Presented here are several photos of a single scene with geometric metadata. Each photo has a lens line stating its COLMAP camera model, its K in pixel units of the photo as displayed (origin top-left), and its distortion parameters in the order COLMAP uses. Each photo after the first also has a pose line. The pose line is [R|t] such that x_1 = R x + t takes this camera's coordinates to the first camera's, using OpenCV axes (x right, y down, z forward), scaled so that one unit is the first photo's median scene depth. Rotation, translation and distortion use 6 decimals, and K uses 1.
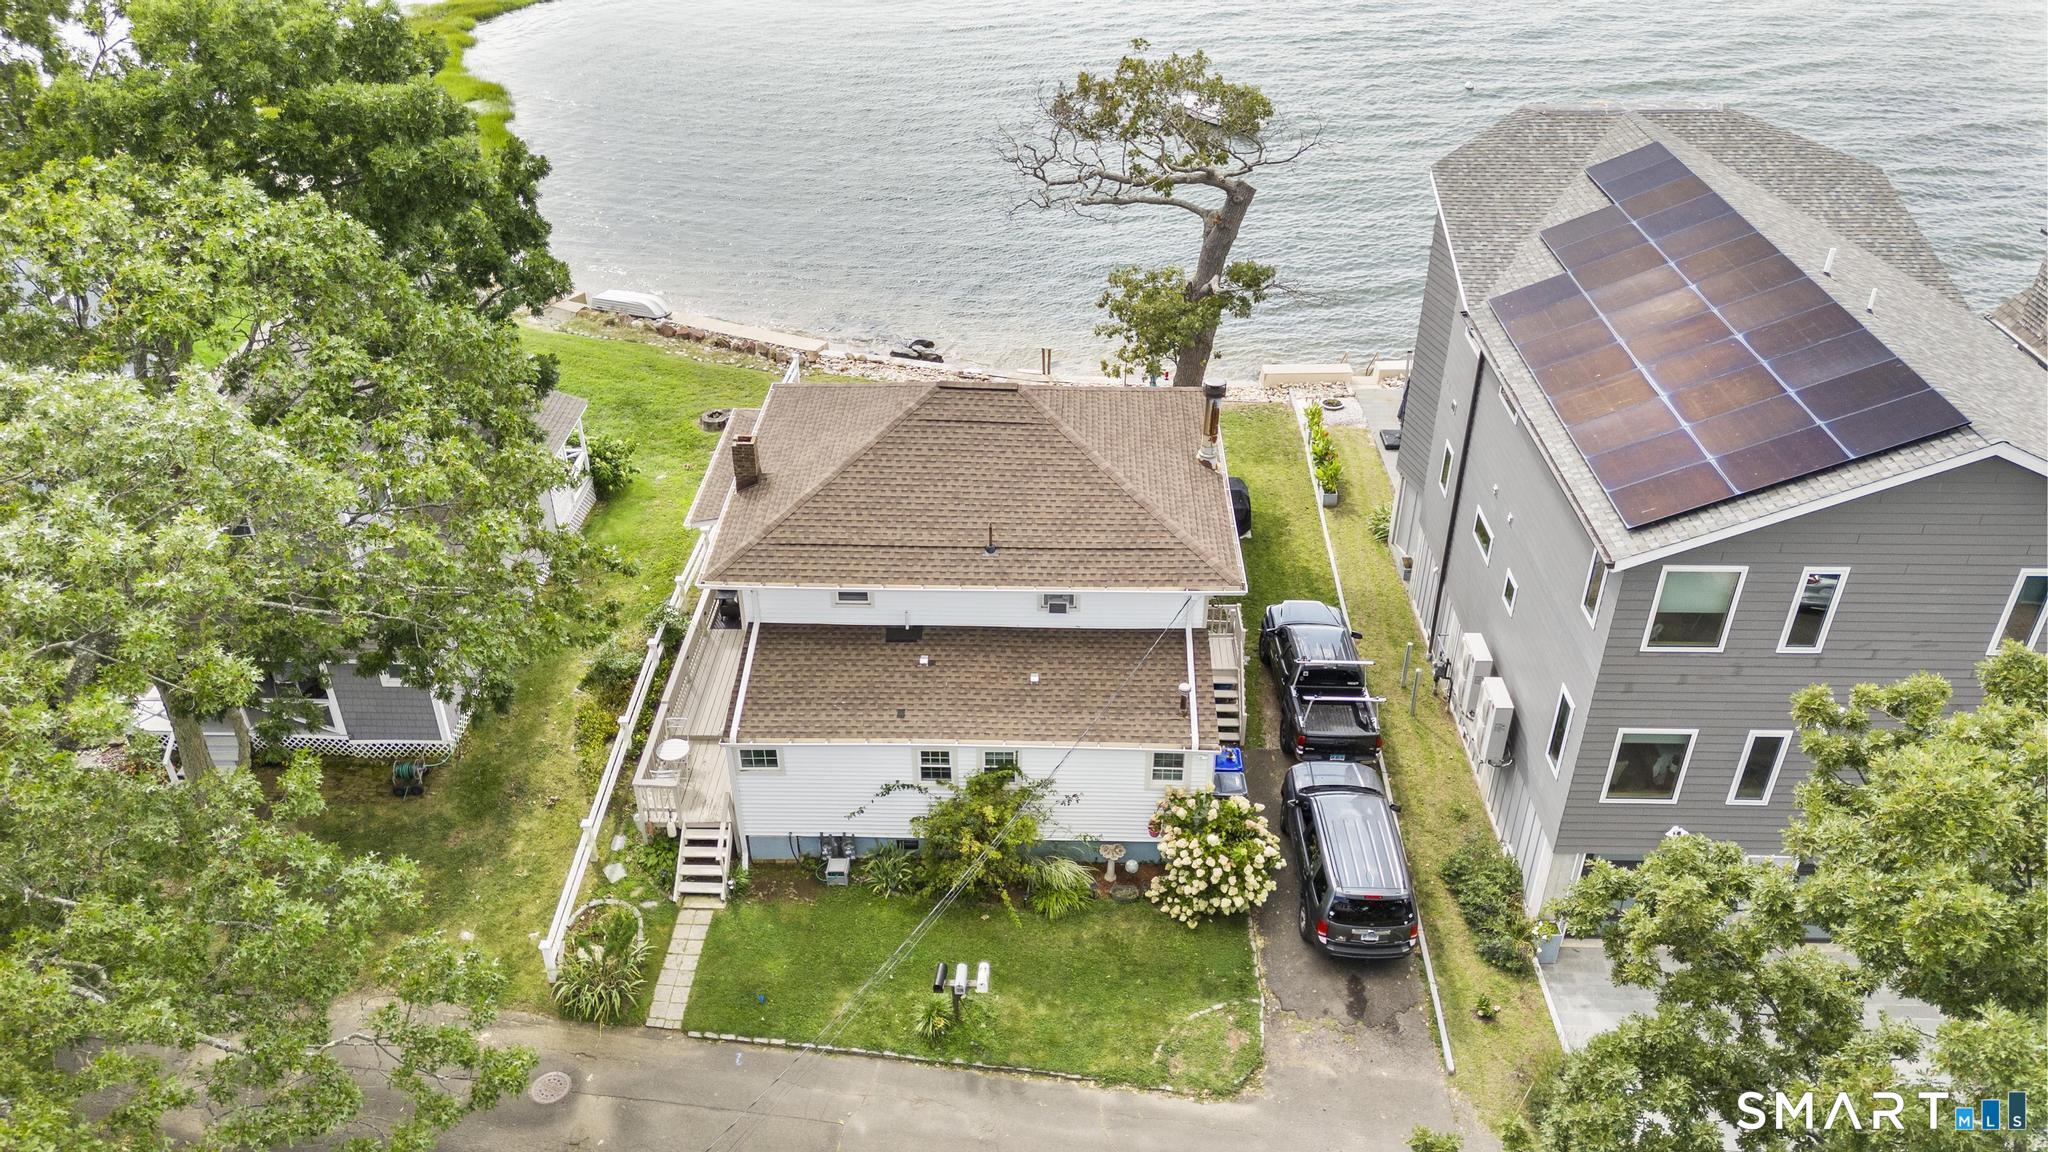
lens RADIAL K [[1528.5, 0, 1019.6], [0, 1528.5, 563.3], [0, 0, 1]] dist [0.065948, -0.056723]
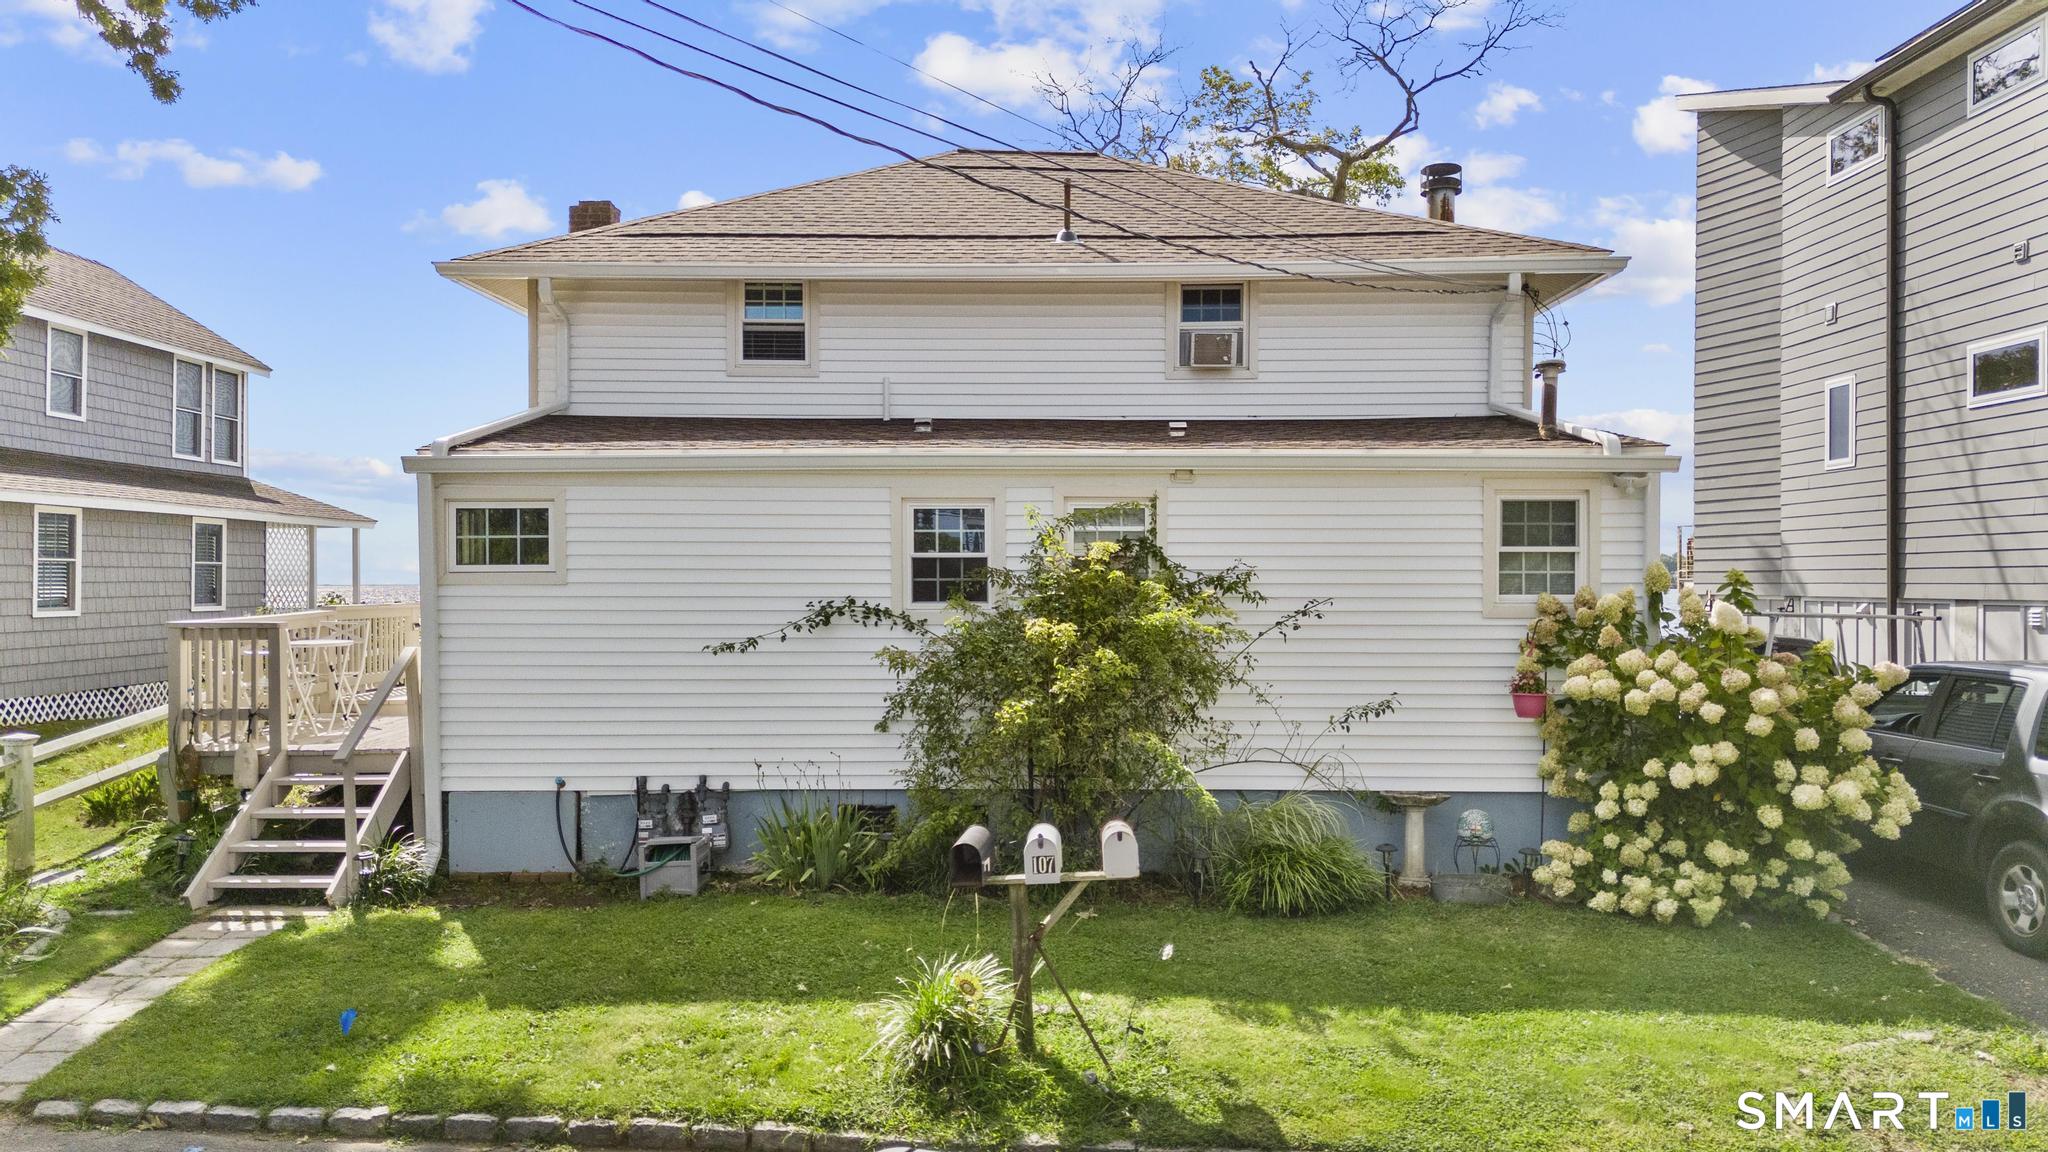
lens RADIAL K [[1528.5, 0, 1017.7], [0, 1528.5, 584.0], [0, 0, 1]] dist [0.065948, -0.056723]
pose [[0.999787, 0.002085, 0.020513, -0.043884], [0.009534, 0.835380, -0.549590, 0.346543], [-0.018282, 0.549669, 0.835183, 0.653606]]
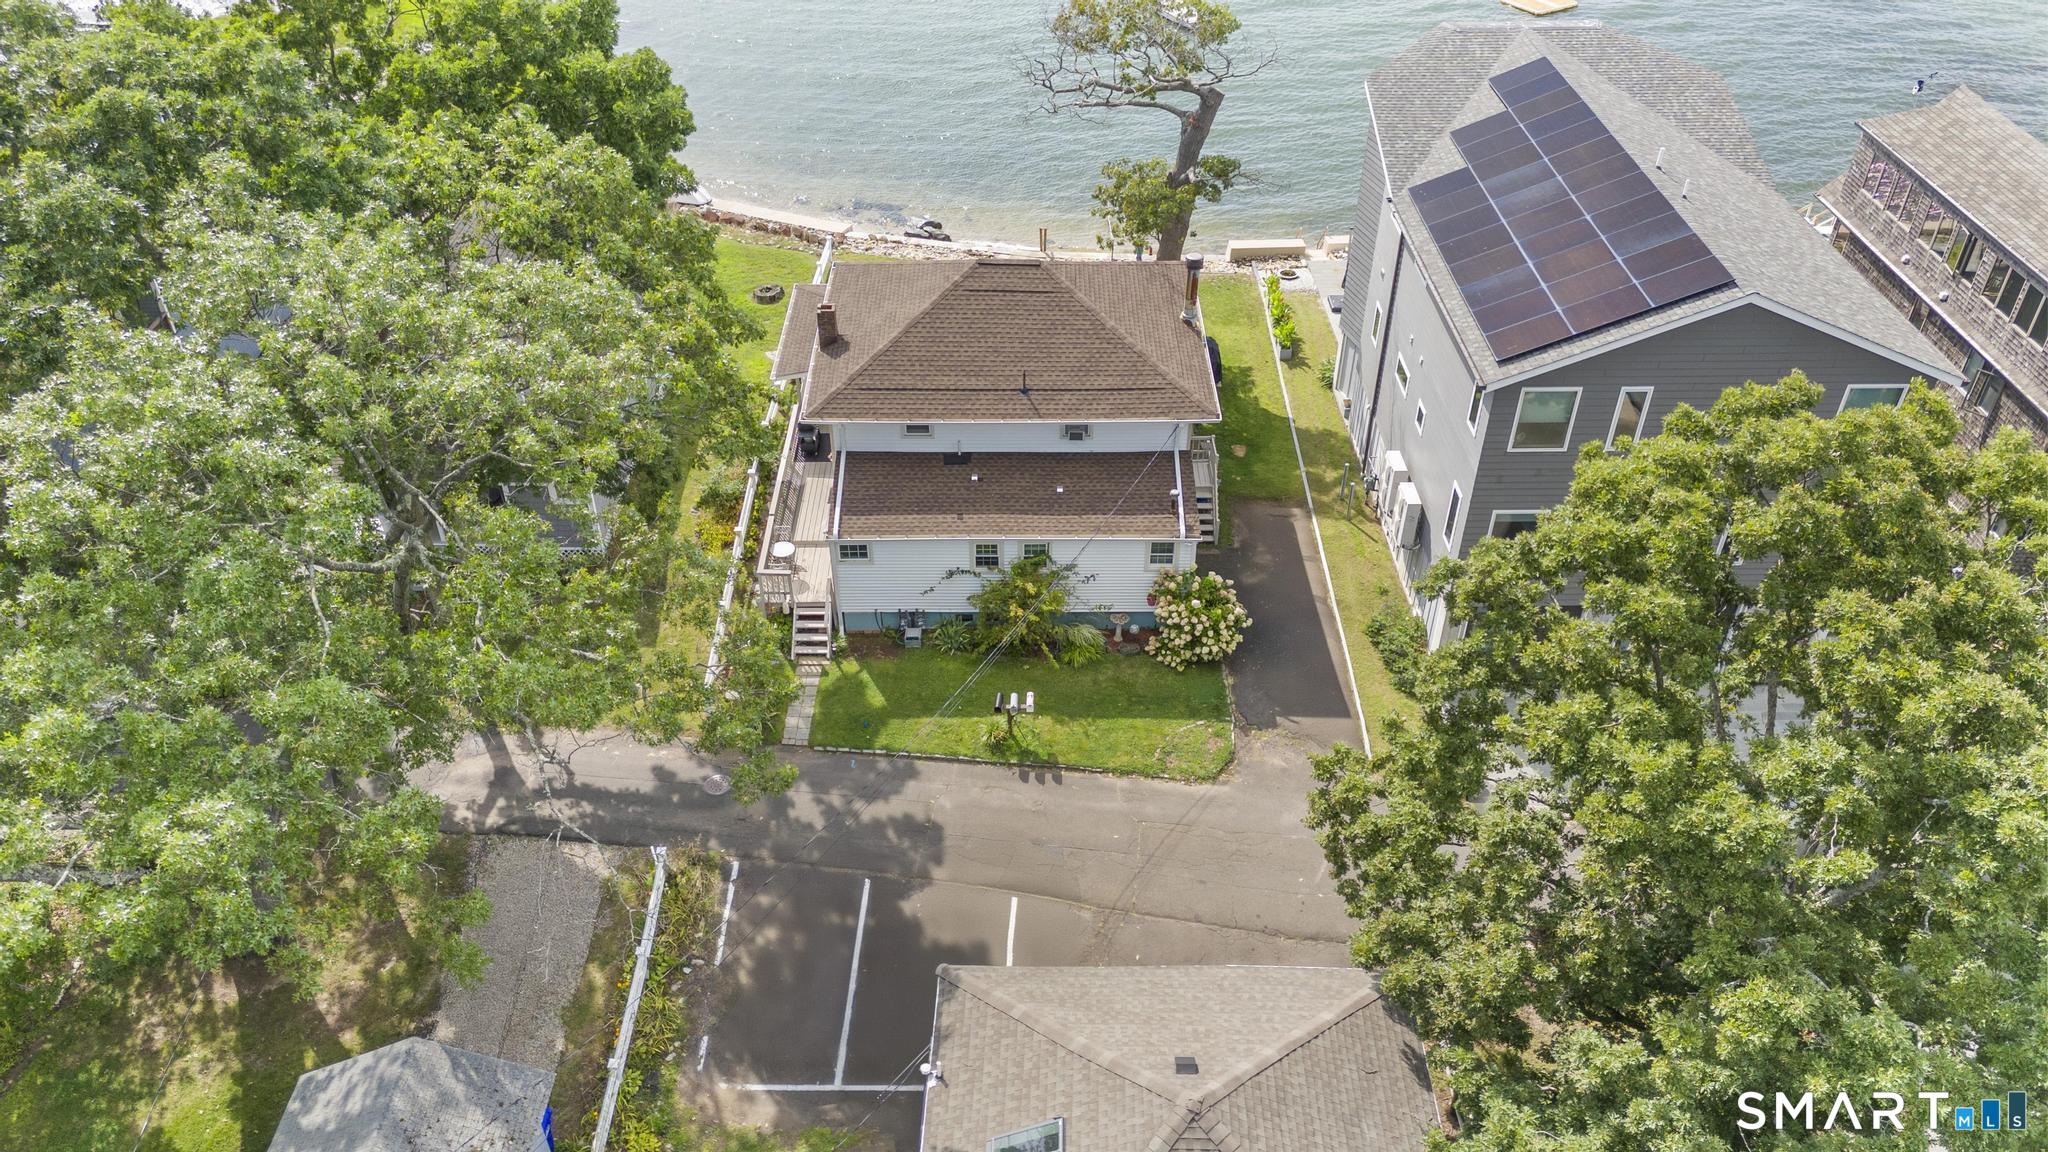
lens RADIAL K [[1528.5, 0, 1012.3], [0, 1528.5, 576.1], [0, 0, 1]] dist [0.065948, -0.056723]
pose [[0.999634, -0.017126, 0.020930, -0.059203], [0.015215, 0.995978, 0.088293, 0.032931], [-0.022358, -0.087942, 0.995875, -0.310677]]
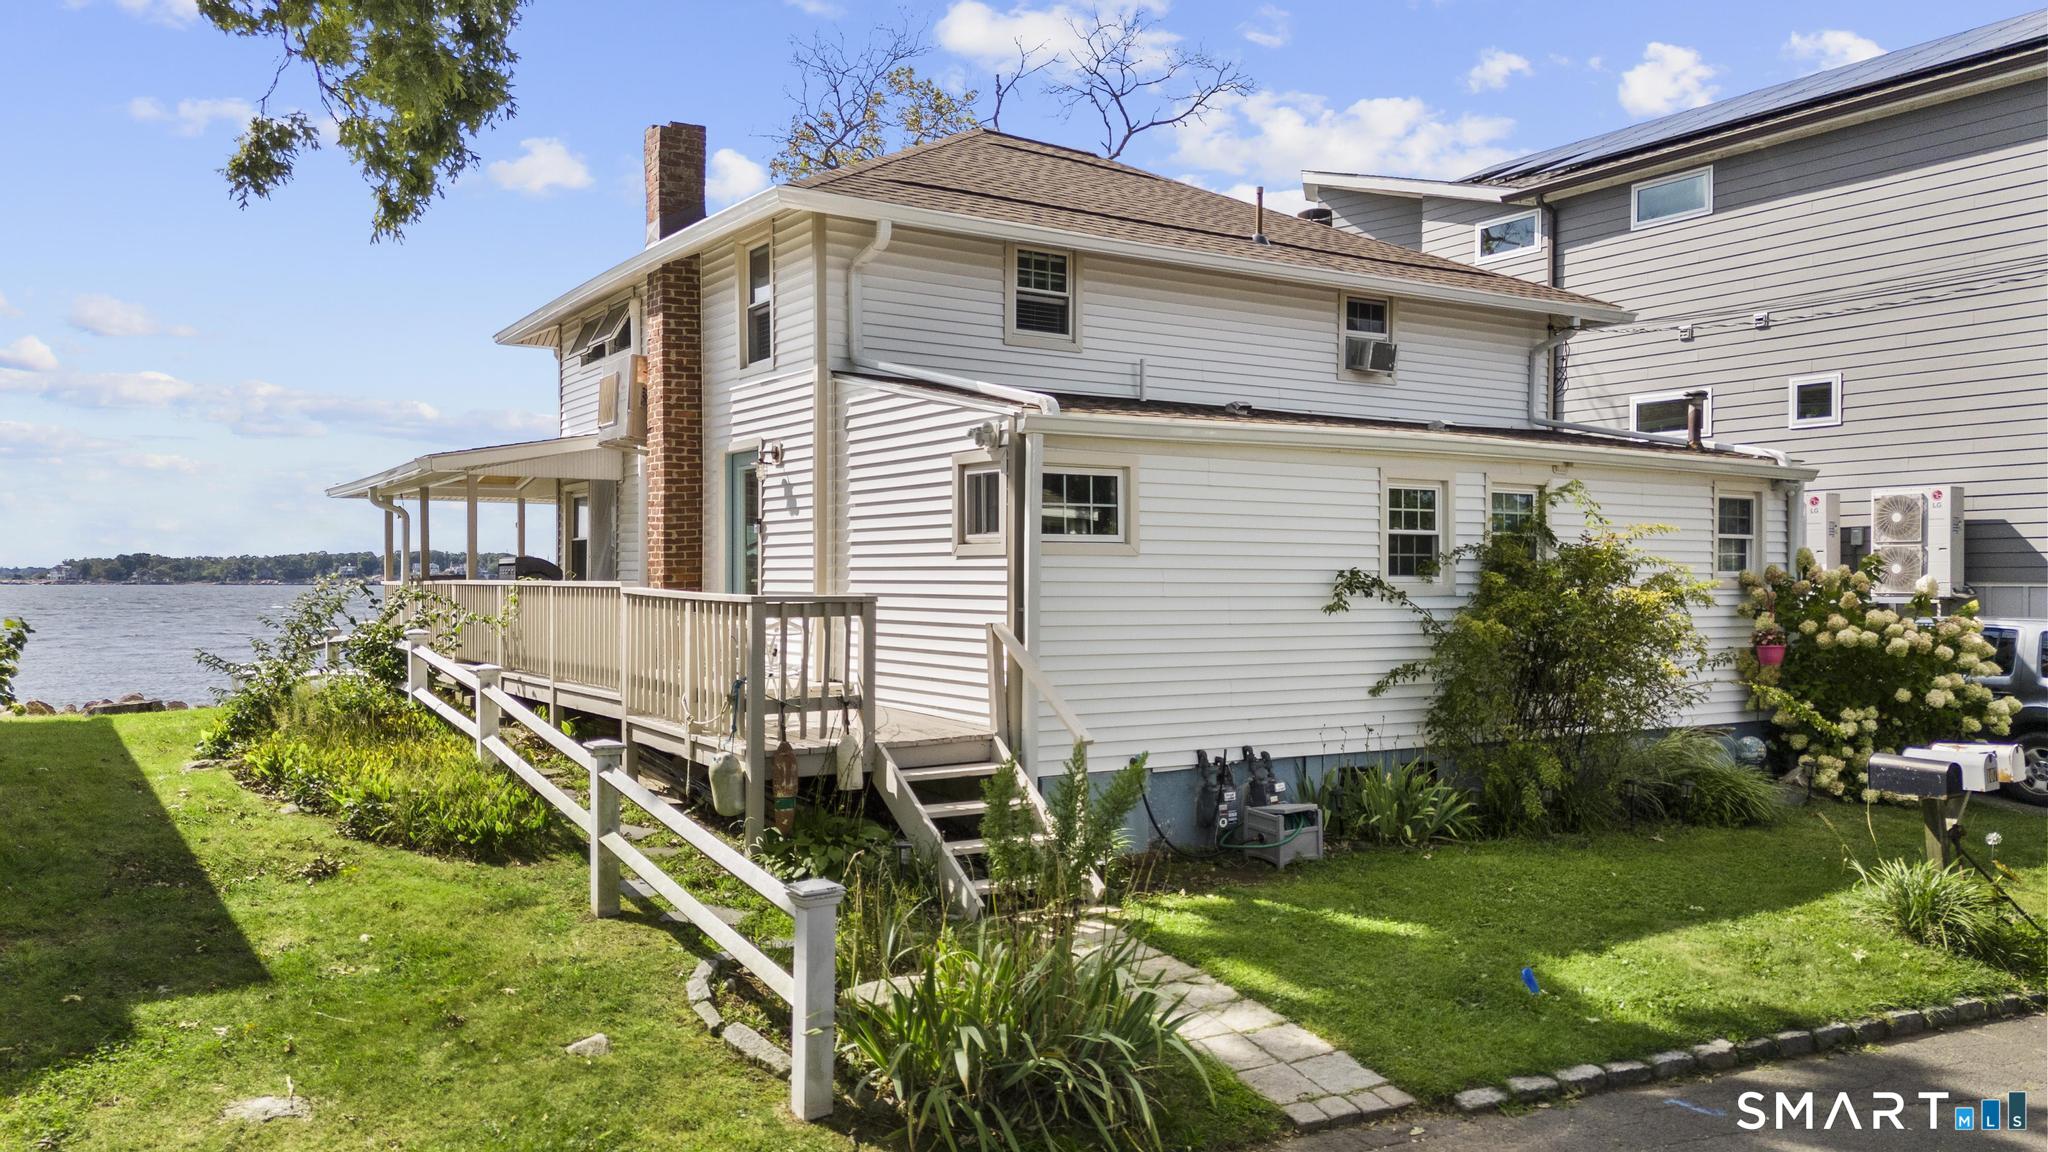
lens RADIAL K [[1528.5, 0, 1020.5], [0, 1528.5, 576.0], [0, 0, 1]] dist [0.065948, -0.056723]
pose [[0.823779, 0.006052, 0.566879, -0.380617], [0.308870, 0.833708, -0.457745, 0.297993], [-0.475381, 0.552173, 0.684922, 0.741243]]
